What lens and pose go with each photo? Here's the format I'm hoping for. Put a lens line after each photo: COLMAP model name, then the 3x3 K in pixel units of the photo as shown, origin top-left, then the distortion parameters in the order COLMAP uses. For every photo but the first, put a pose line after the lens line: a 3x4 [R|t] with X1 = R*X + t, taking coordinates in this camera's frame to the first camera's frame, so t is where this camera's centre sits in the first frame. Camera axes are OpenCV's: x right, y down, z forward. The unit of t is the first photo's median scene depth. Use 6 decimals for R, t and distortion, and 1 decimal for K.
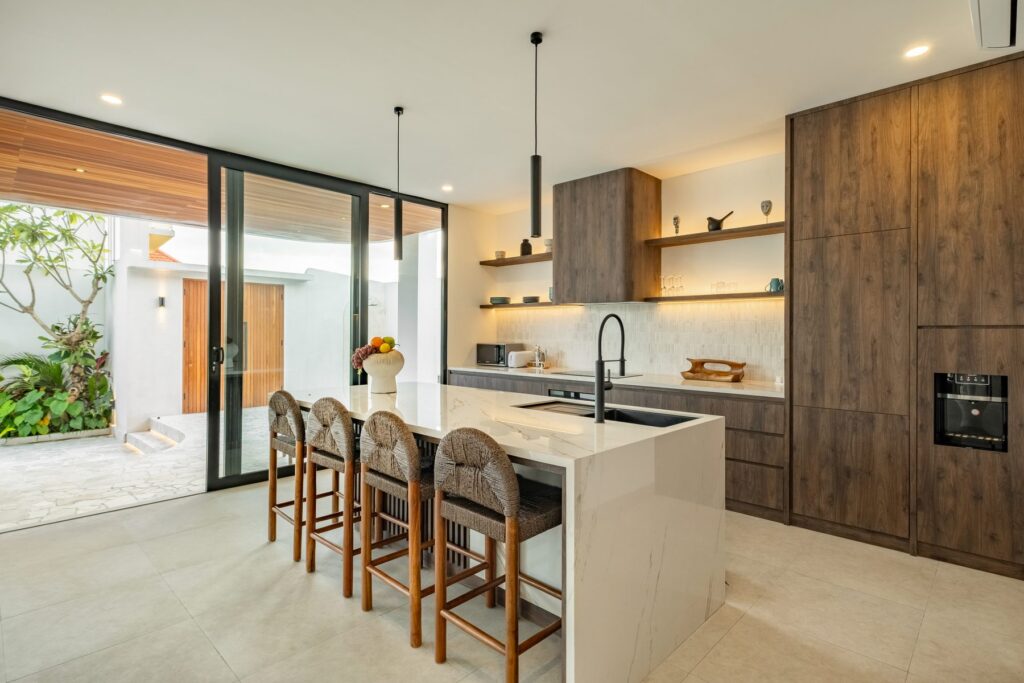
lens RADIAL K [[499.0, 0, 503.2], [0, 499.0, 337.4], [0, 0, 1]] dist [0.003334, 0.000871]
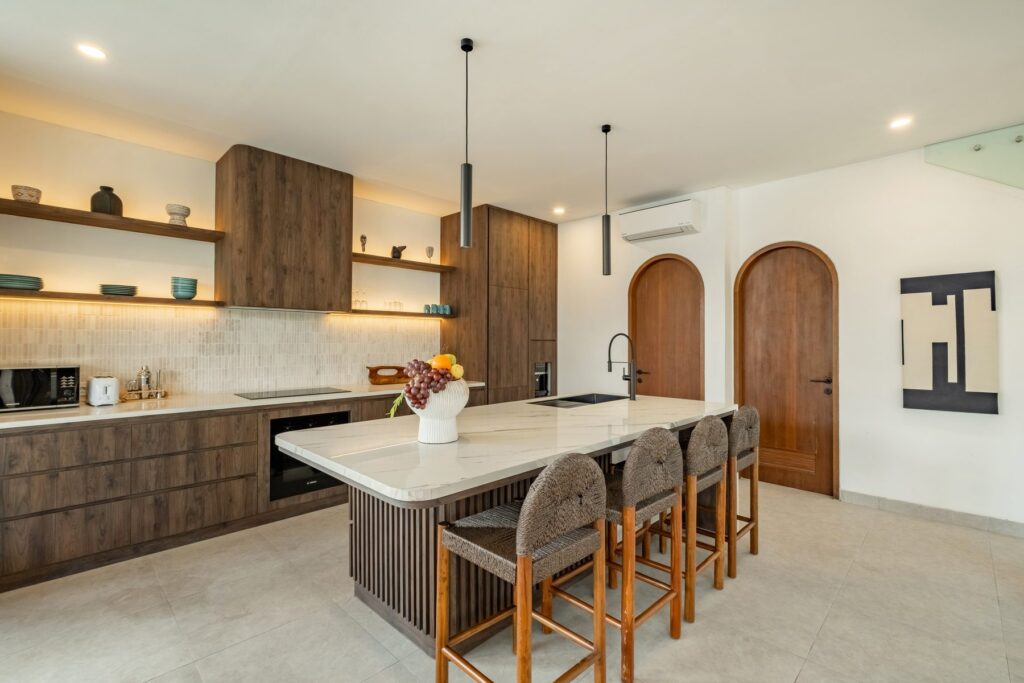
lens RADIAL K [[456.4, 0, 503.9], [0, 456.4, 340.0], [0, 0, 1]] dist [0.002783, 0.002059]
pose [[0.028148, -0.002383, 0.999601, -0.661878], [0.007602, 0.999969, 0.002170, -0.017465], [-0.999575, 0.007538, 0.028165, 0.705196]]
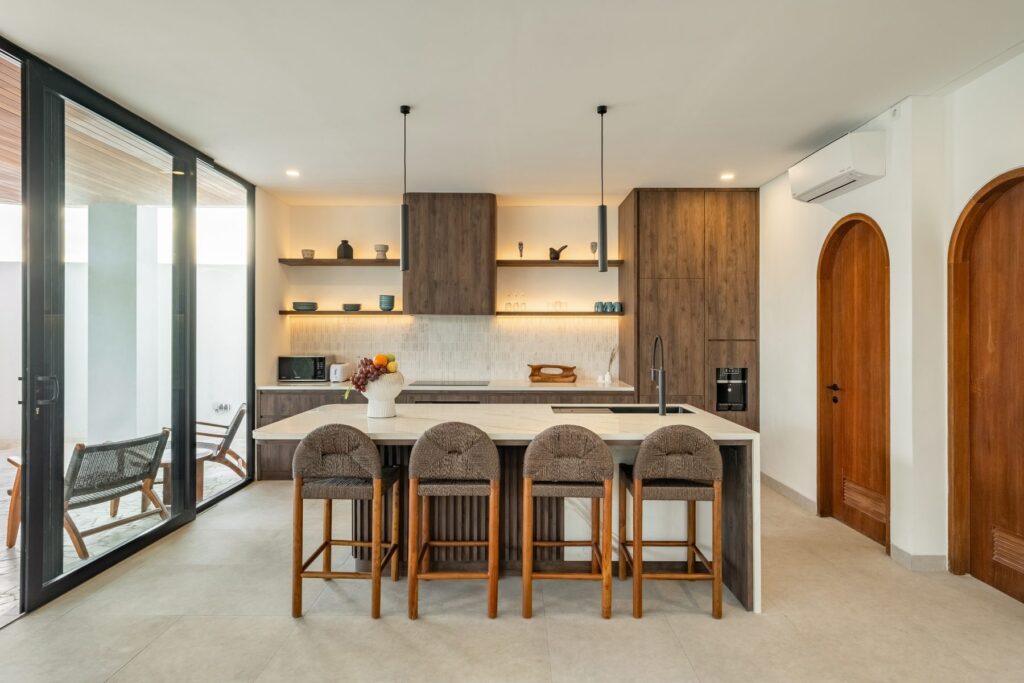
lens RADIAL K [[549.0, 0, 501.2], [0, 549.0, 338.8], [0, 0, 1]] dist [-0.008674, 0.001601]
pose [[0.732607, -0.007483, 0.680611, -0.583628], [0.008501, 0.999962, 0.001844, -0.022667], [-0.680599, 0.004434, 0.732643, 0.103793]]
